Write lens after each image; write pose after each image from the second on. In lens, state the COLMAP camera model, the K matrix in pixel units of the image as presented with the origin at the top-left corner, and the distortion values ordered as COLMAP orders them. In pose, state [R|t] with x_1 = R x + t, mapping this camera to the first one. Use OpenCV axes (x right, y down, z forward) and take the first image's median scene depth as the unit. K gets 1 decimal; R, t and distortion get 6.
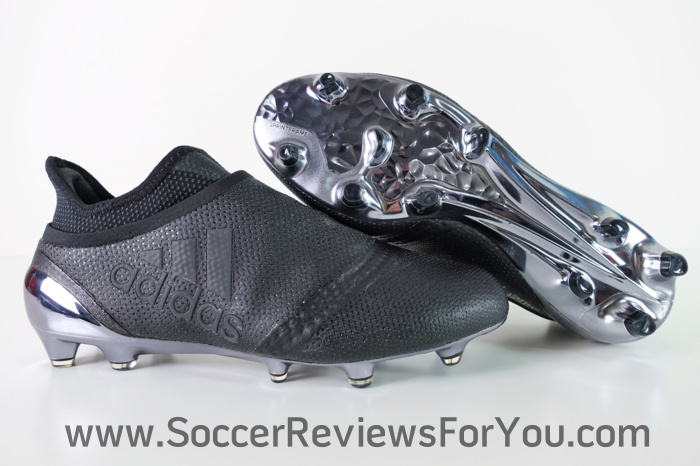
lens RADIAL K [[463.2, 0, 331.3], [0, 463.2, 229.9], [0, 0, 1]] dist [0.003677, 0.001127]
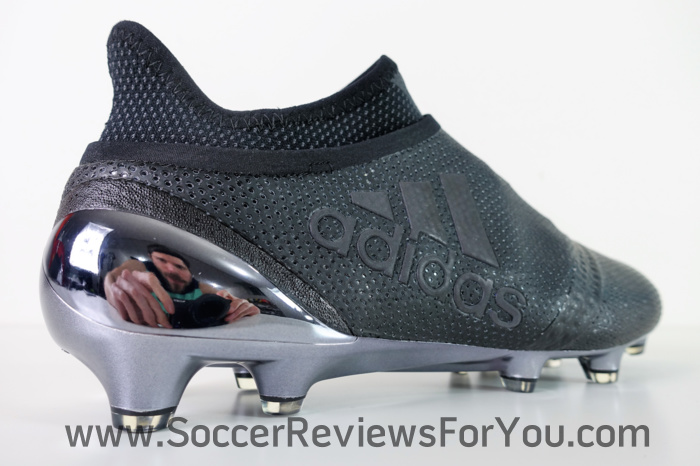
lens RADIAL K [[471.9, 0, 351.2], [0, 471.9, 235.1], [0, 0, 1]] dist [-0.000350, -0.001083]
pose [[0.812544, 0.089230, 0.576030, -0.760756], [0.038126, 0.977962, -0.205271, 0.226244], [-0.581652, 0.188754, 0.791235, 0.523060]]
